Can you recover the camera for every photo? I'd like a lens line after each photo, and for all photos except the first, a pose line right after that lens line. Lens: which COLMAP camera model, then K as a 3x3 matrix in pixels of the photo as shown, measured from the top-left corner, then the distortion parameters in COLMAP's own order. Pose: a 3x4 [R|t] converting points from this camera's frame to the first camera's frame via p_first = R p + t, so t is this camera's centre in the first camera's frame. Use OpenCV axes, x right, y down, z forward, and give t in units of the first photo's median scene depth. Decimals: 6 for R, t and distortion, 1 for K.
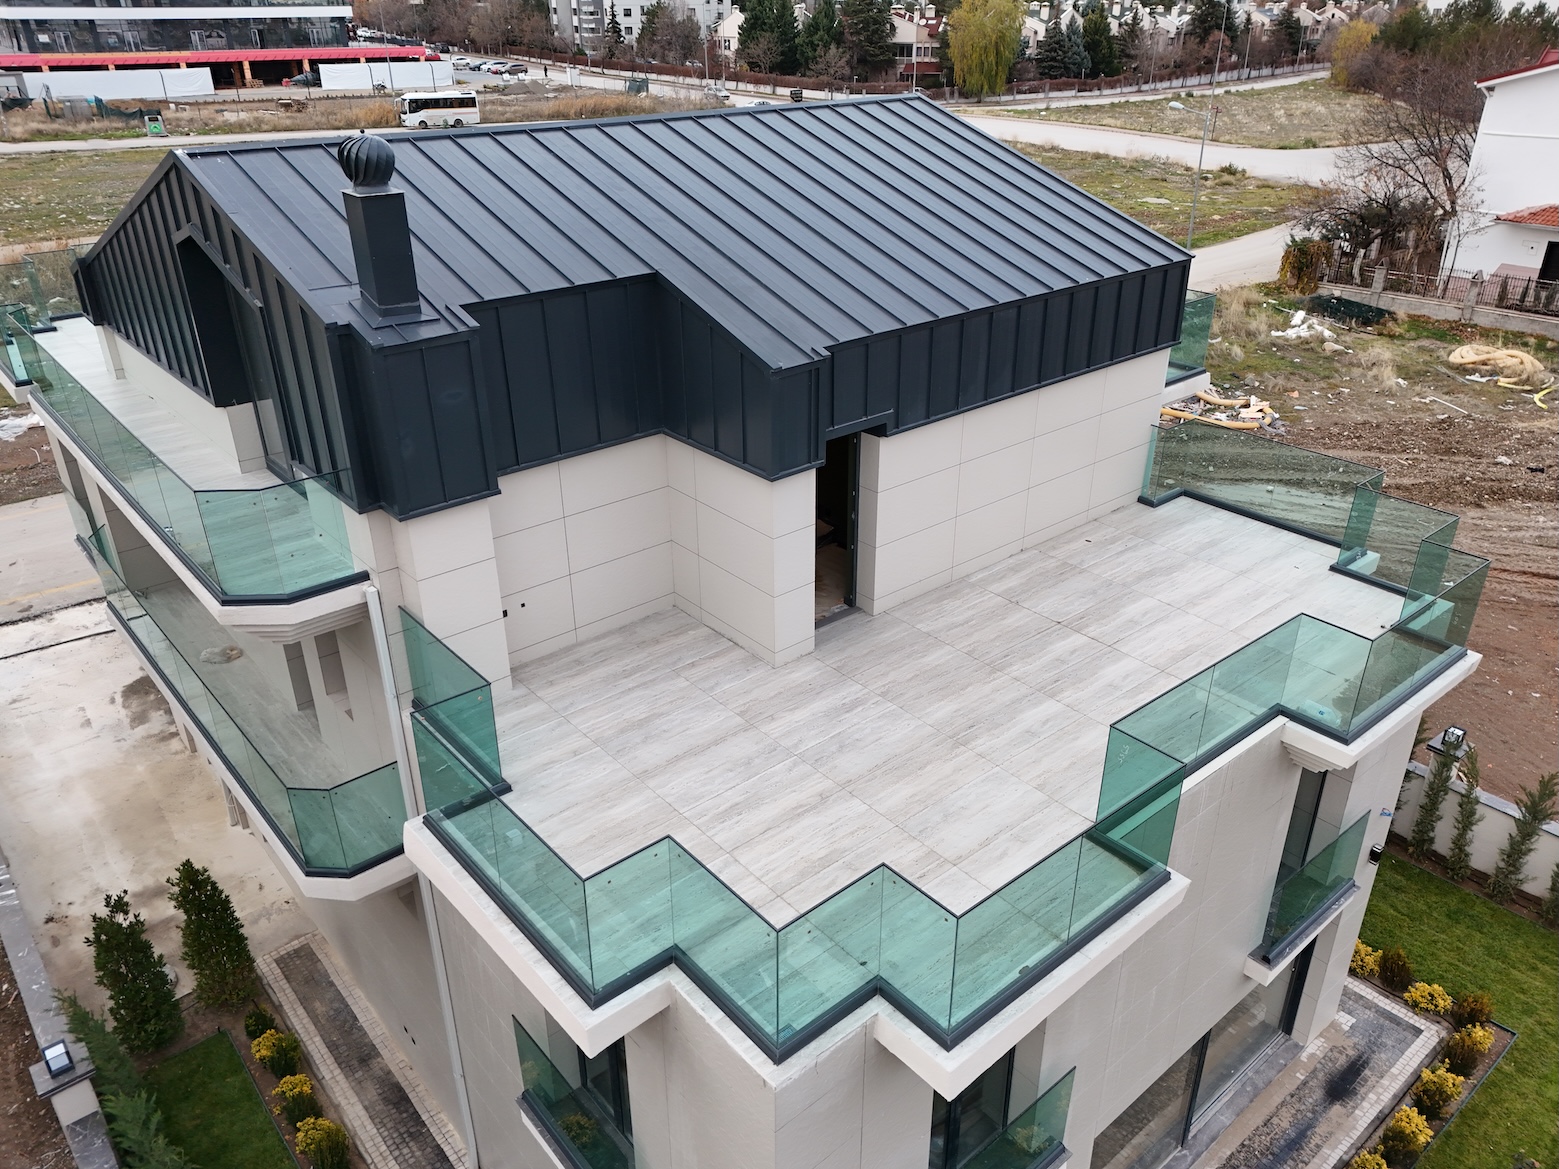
lens RADIAL K [[1141.6, 0, 779.5], [0, 1141.6, 584.5], [0, 0, 1]] dist [0.006137, 0.000629]
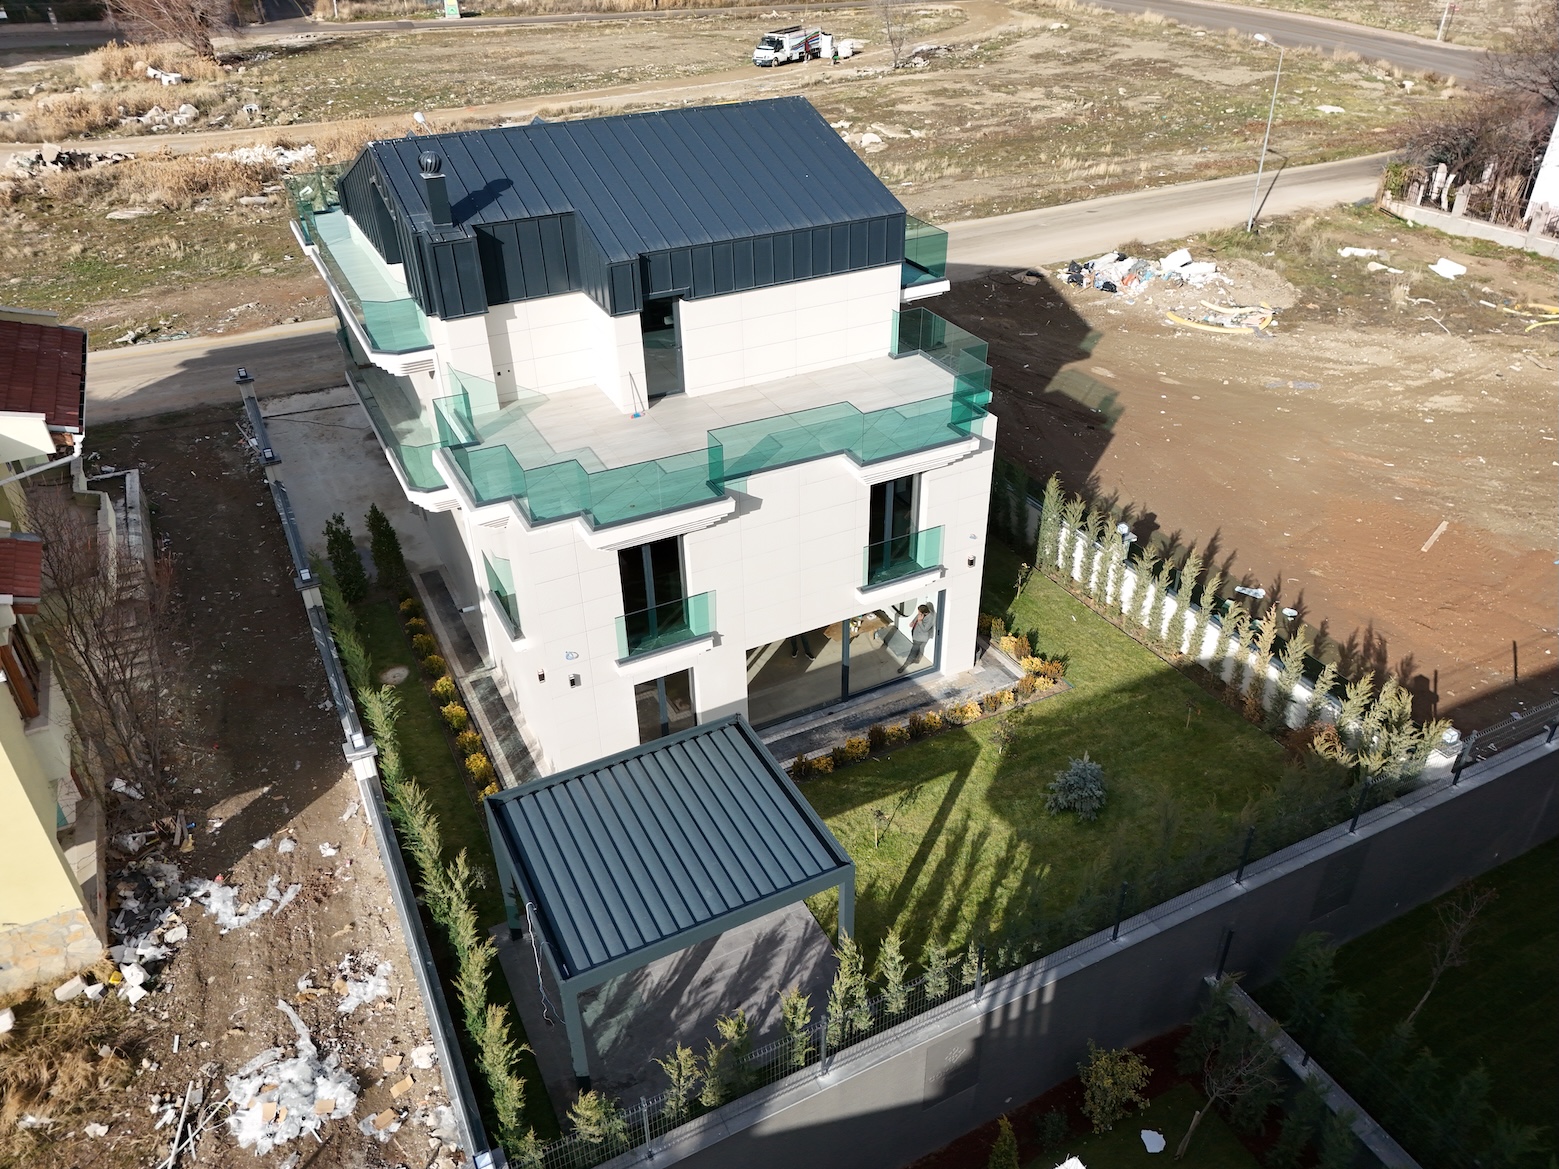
lens RADIAL K [[1099.9, 0, 779.5], [0, 1099.9, 584.5], [0, 0, 1]] dist [0.003547, -0.000500]
pose [[0.974896, 0.116077, -0.190011, 0.542052], [-0.094357, 0.988323, 0.119642, 0.093527], [0.201680, -0.098710, 0.974465, -0.714469]]
